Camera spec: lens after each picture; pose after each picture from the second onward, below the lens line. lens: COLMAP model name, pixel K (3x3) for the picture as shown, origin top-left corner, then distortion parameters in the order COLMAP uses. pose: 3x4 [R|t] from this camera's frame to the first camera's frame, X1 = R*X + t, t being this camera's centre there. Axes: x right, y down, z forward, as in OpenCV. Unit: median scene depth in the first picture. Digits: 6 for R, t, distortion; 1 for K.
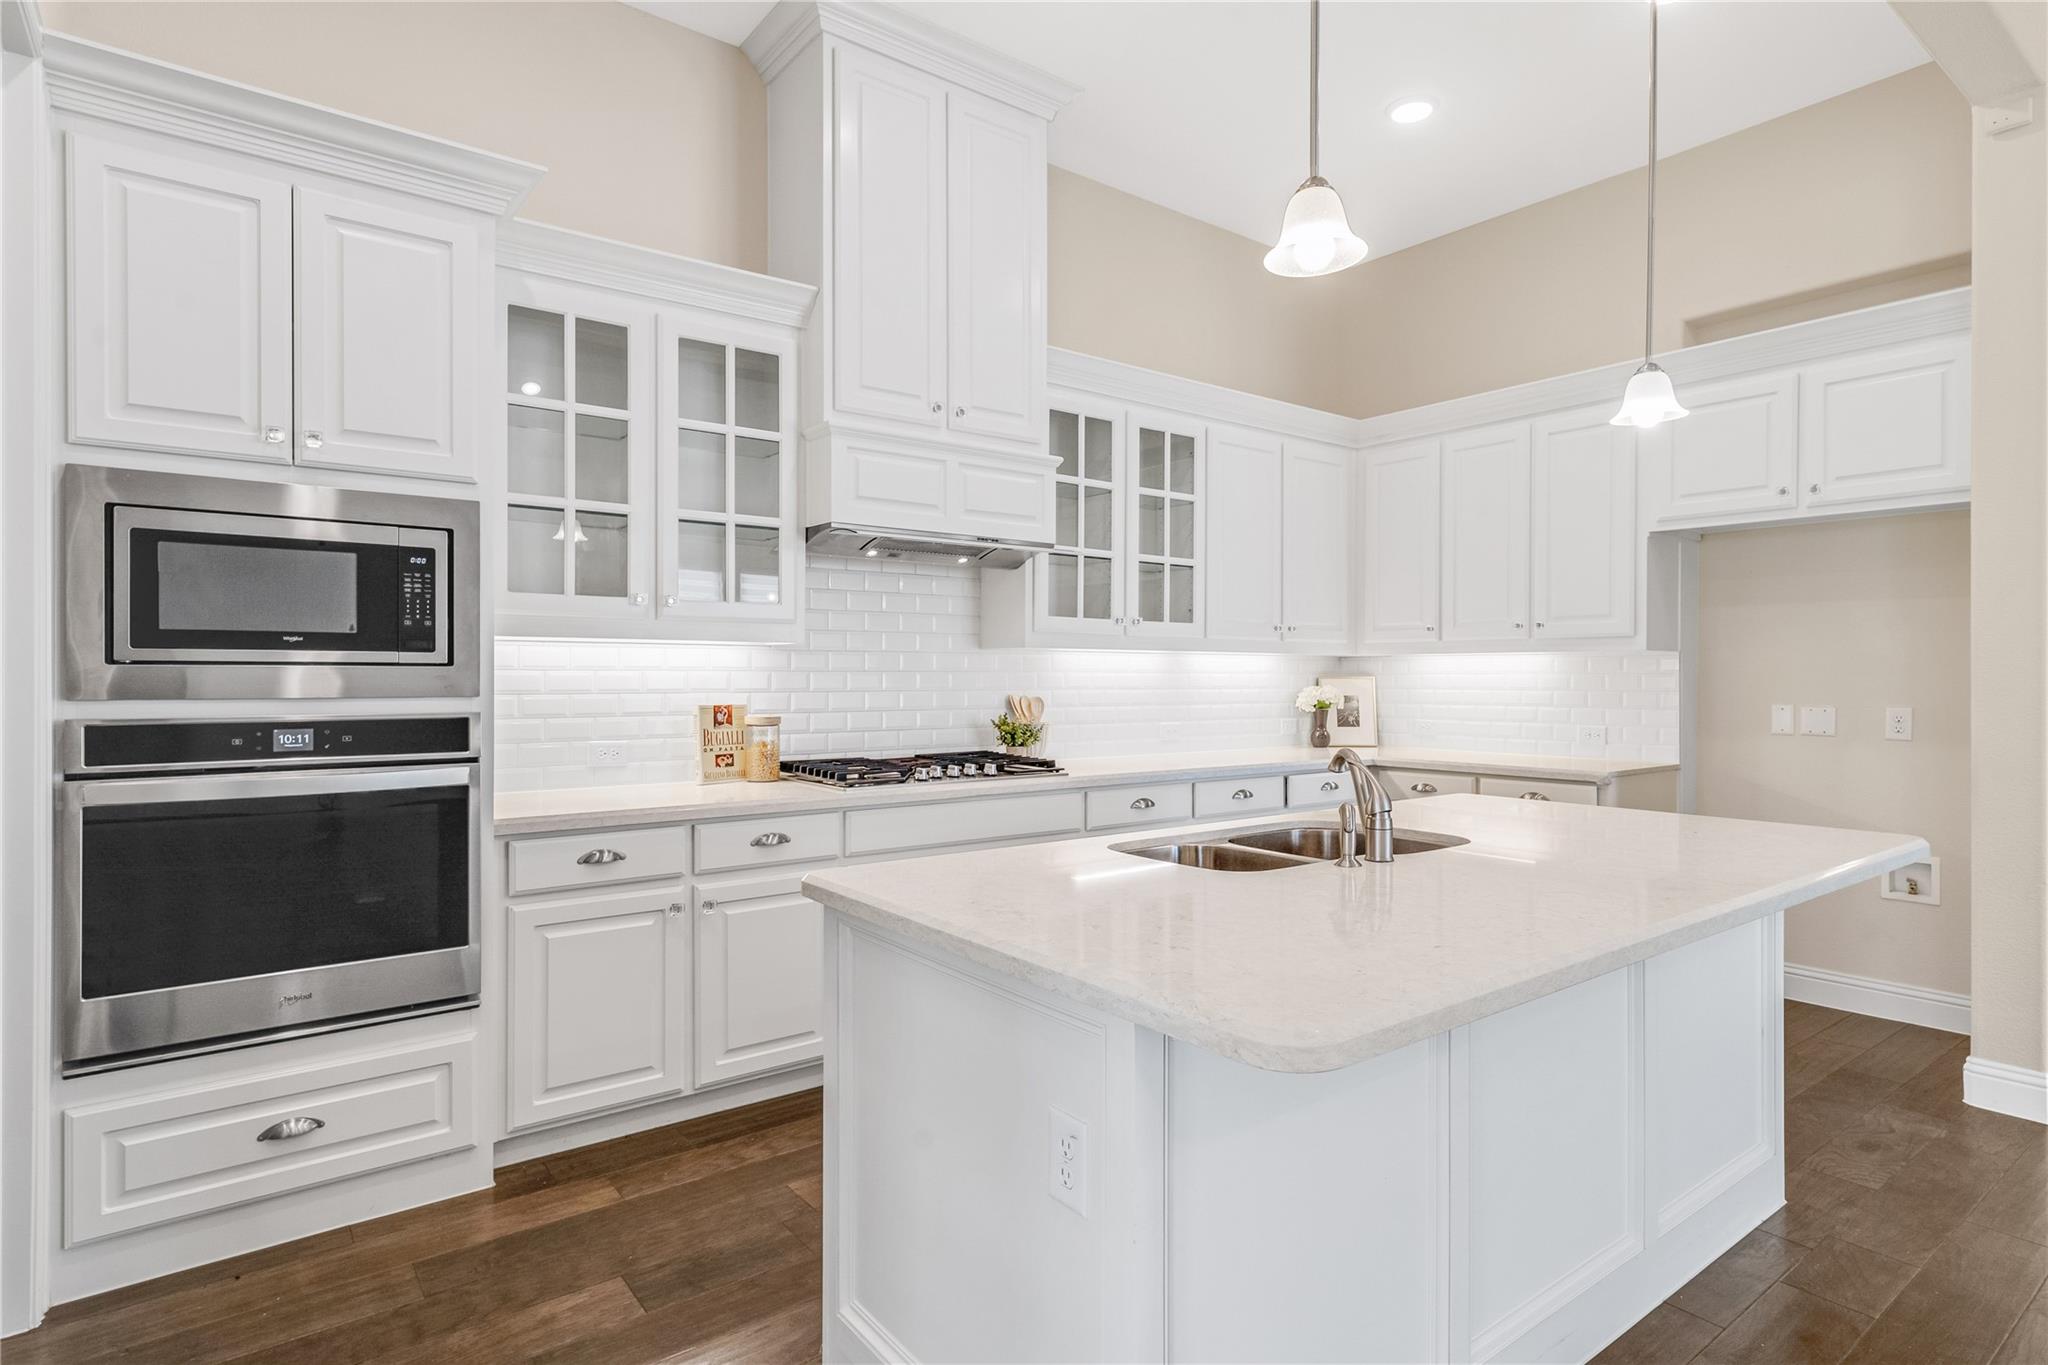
lens RADIAL K [[1051.8, 0, 1024.2], [0, 1051.8, 684.1], [0, 0, 1]] dist [-0.005370, -0.000762]
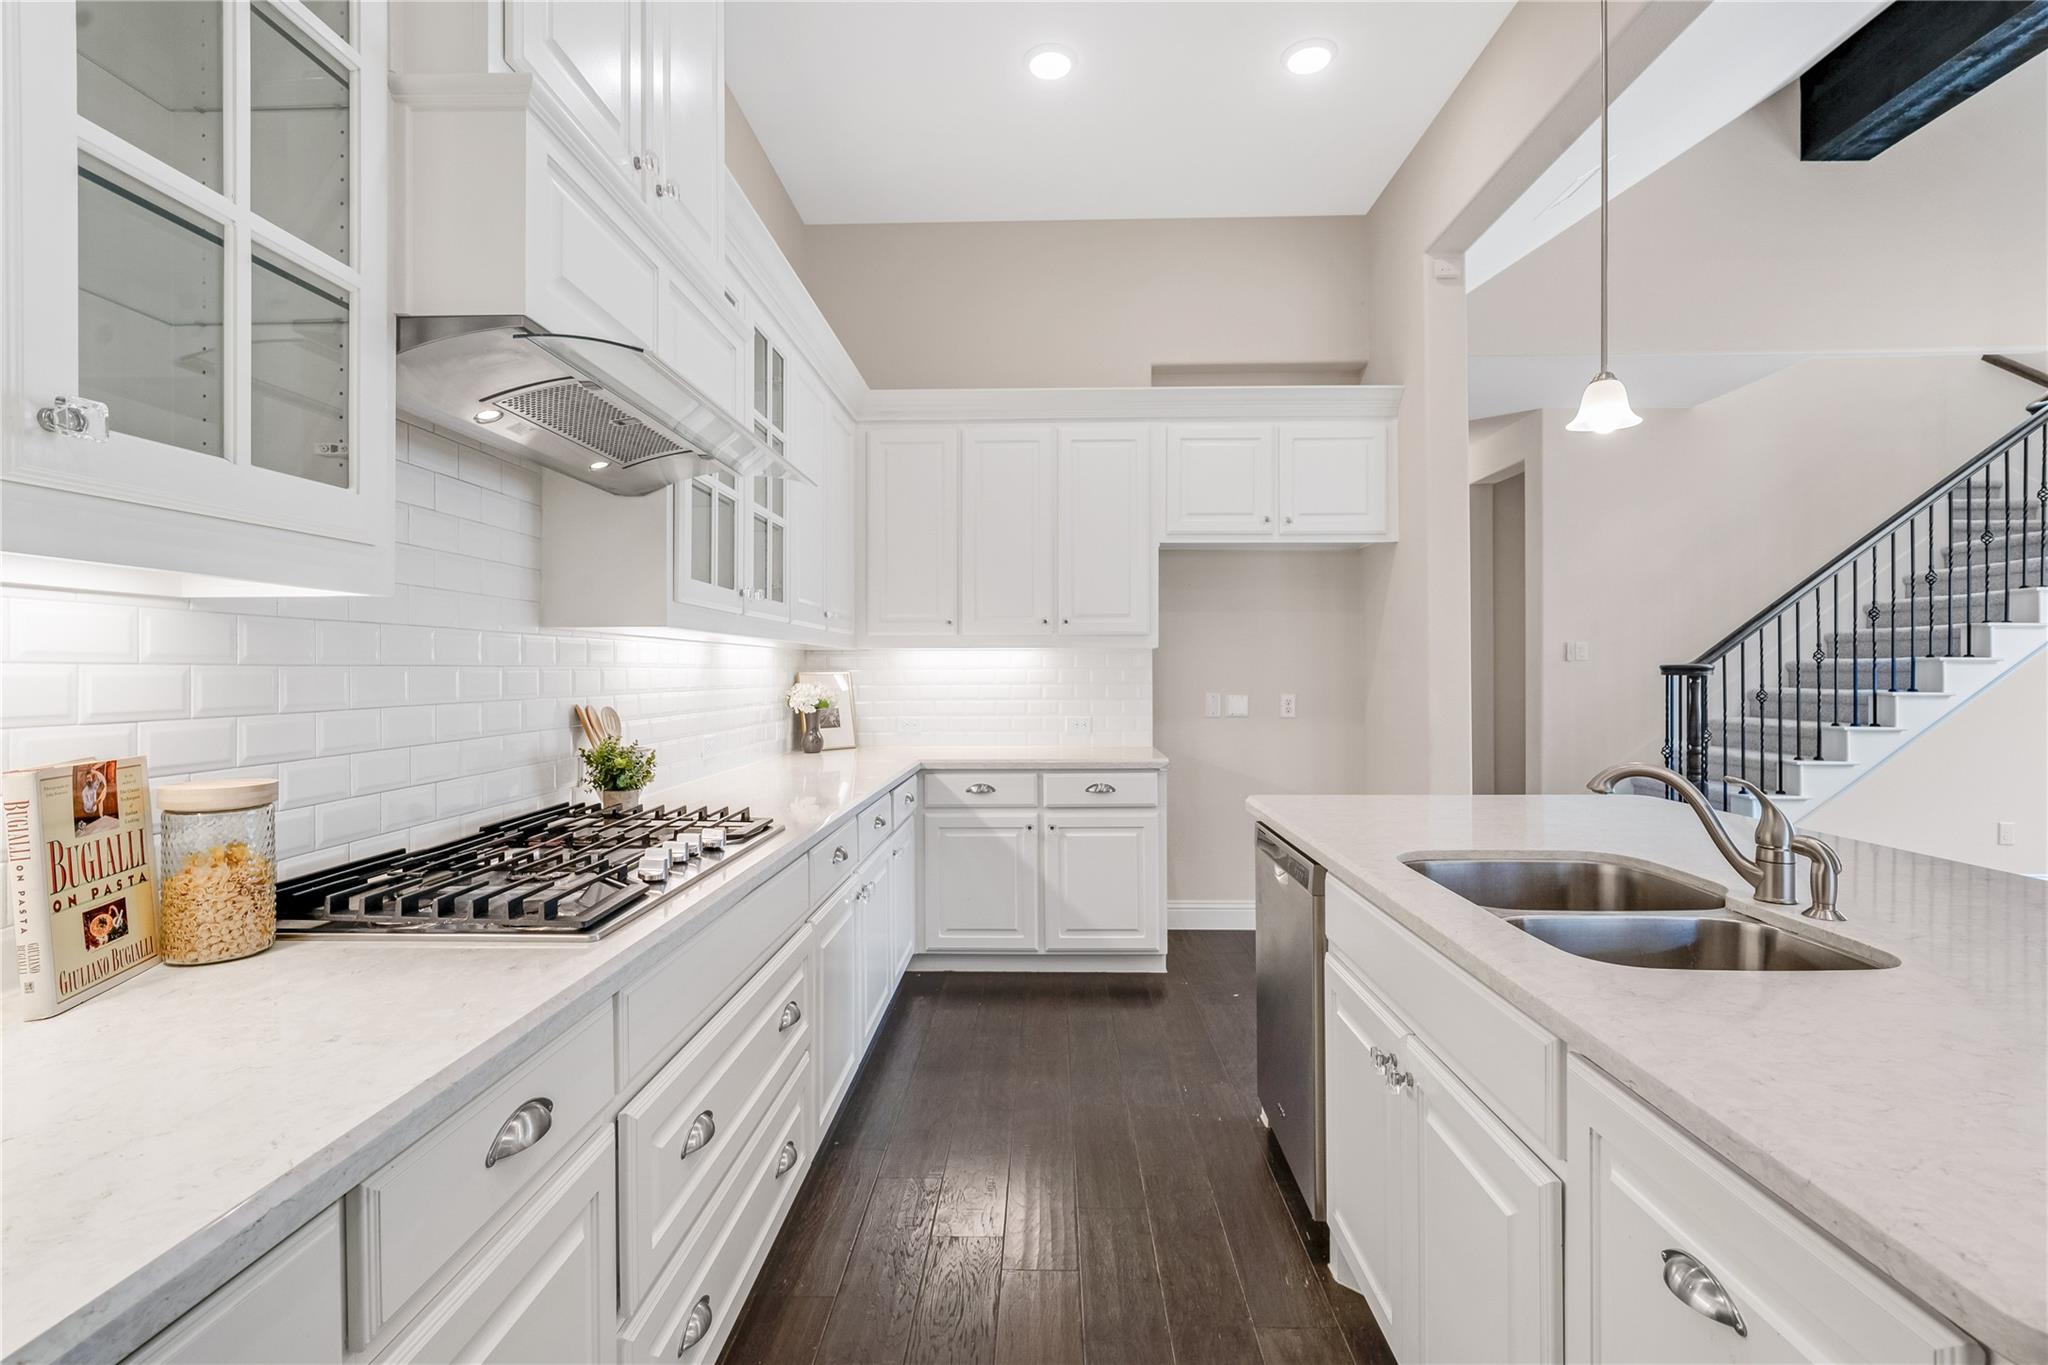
lens RADIAL K [[942.4, 0, 1026.1], [0, 942.4, 667.2], [0, 0, 1]] dist [-0.002847, -0.000148]
pose [[0.619373, -0.000345, 0.785096, -0.327645], [0.009091, 0.999936, -0.006733, -0.006398], [-0.785044, 0.011308, 0.619337, 0.550098]]
